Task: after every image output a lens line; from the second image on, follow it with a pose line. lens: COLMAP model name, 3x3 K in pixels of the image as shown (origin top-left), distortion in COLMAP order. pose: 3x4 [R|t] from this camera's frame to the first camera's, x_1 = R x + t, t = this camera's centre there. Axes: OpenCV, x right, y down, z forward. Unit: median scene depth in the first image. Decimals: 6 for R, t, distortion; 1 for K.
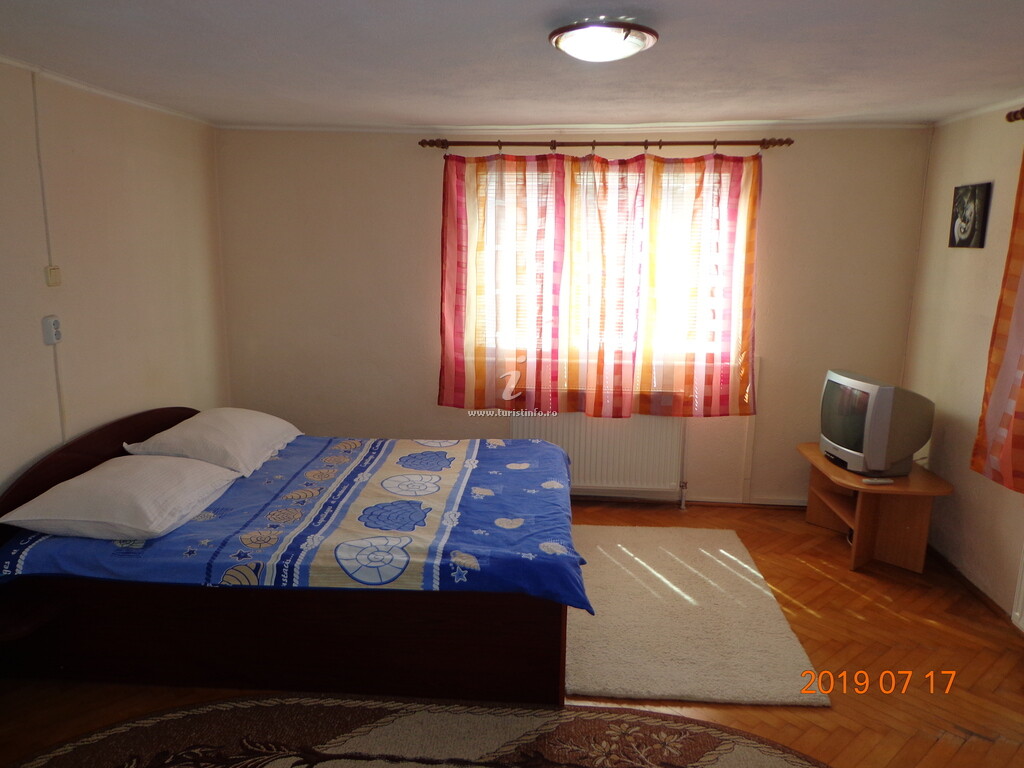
lens RADIAL K [[749.8, 0, 511.4], [0, 749.8, 385.2], [0, 0, 1]] dist [-0.020010, 0.015348]
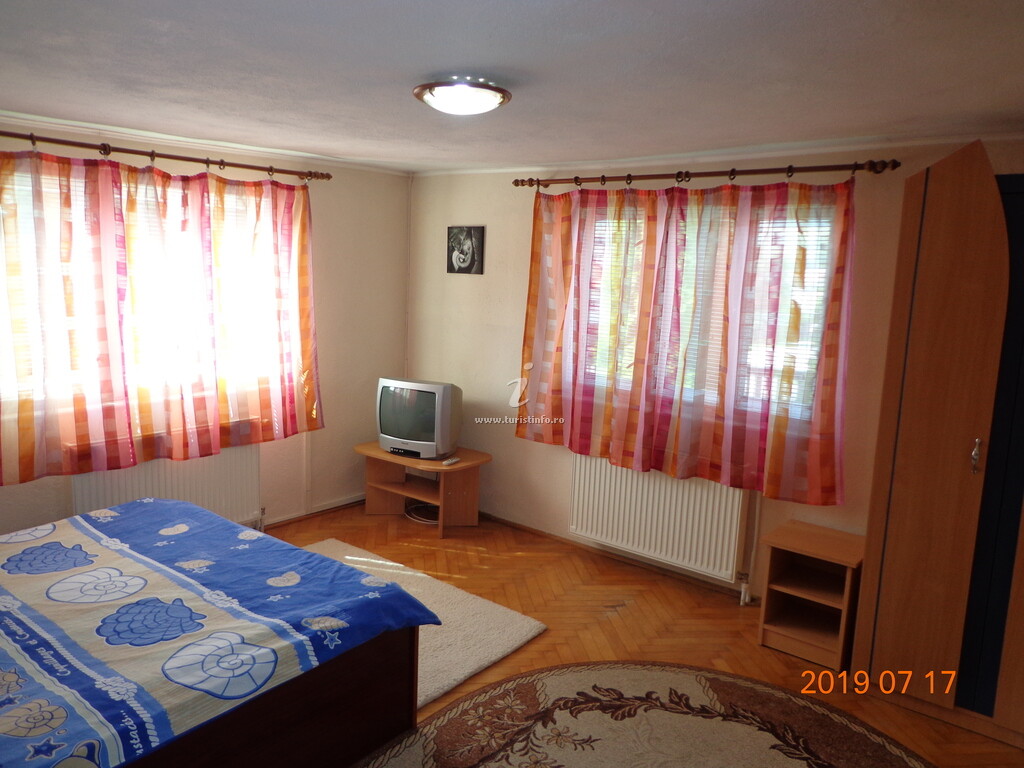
lens RADIAL K [[749.8, 0, 509.5], [0, 749.8, 382.5], [0, 0, 1]] dist [-0.020010, 0.015348]
pose [[0.563882, -0.116149, 0.817647, -0.442166], [0.130288, 0.990174, 0.050805, -0.050044], [-0.815513, 0.077881, 0.573474, 0.188716]]
